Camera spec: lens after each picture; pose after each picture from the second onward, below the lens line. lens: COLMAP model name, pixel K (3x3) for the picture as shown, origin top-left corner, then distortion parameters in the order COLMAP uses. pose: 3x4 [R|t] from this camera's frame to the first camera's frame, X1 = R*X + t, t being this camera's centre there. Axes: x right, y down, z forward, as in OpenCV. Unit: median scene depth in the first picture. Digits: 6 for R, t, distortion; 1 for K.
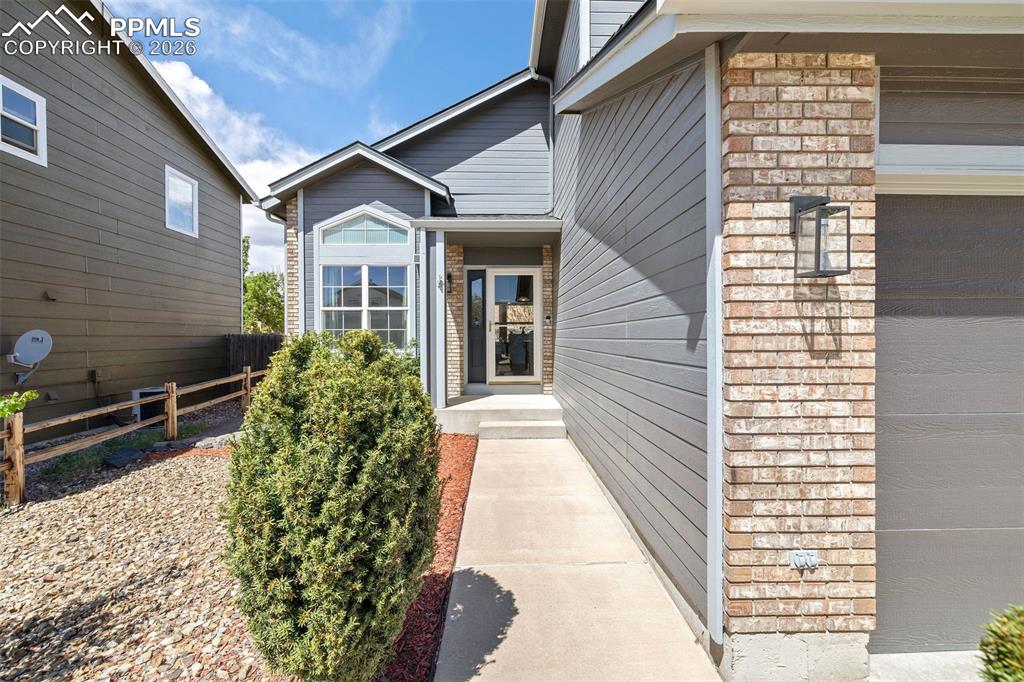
lens RADIAL K [[438.2, 0, 511.3], [0, 438.2, 340.6], [0, 0, 1]] dist [-0.000499, 0.000283]
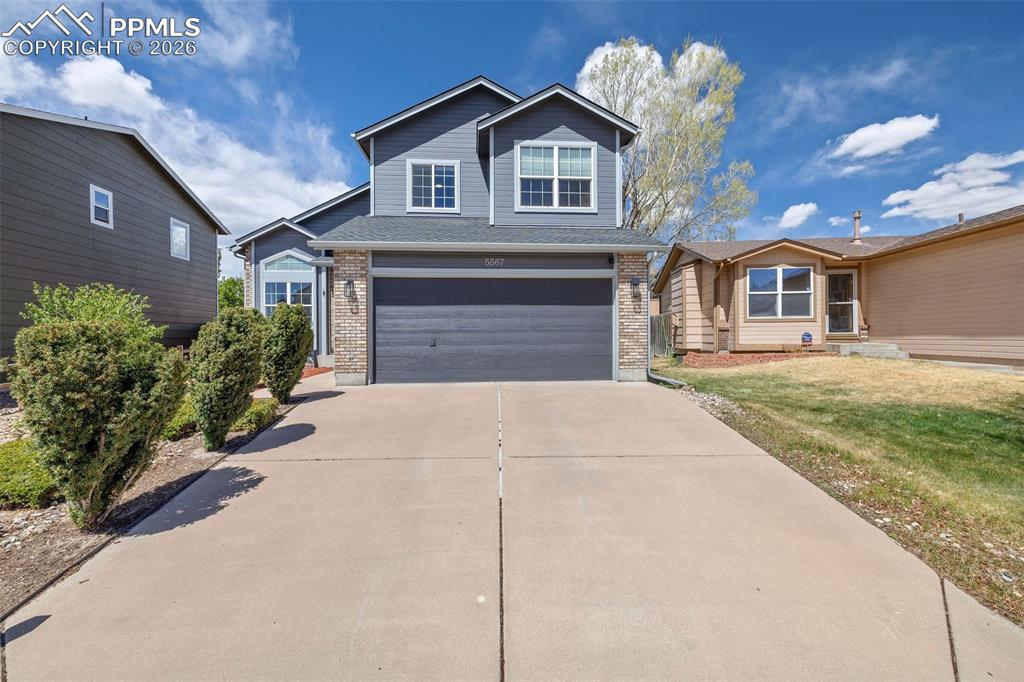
lens RADIAL K [[438.2, 0, 510.4], [0, 438.2, 340.0], [0, 0, 1]] dist [-0.000499, 0.000283]
pose [[0.998829, -0.002423, 0.048327, 0.511876], [0.002498, 0.999996, -0.001507, 0.078654], [-0.048323, 0.001626, 0.998830, -0.896734]]
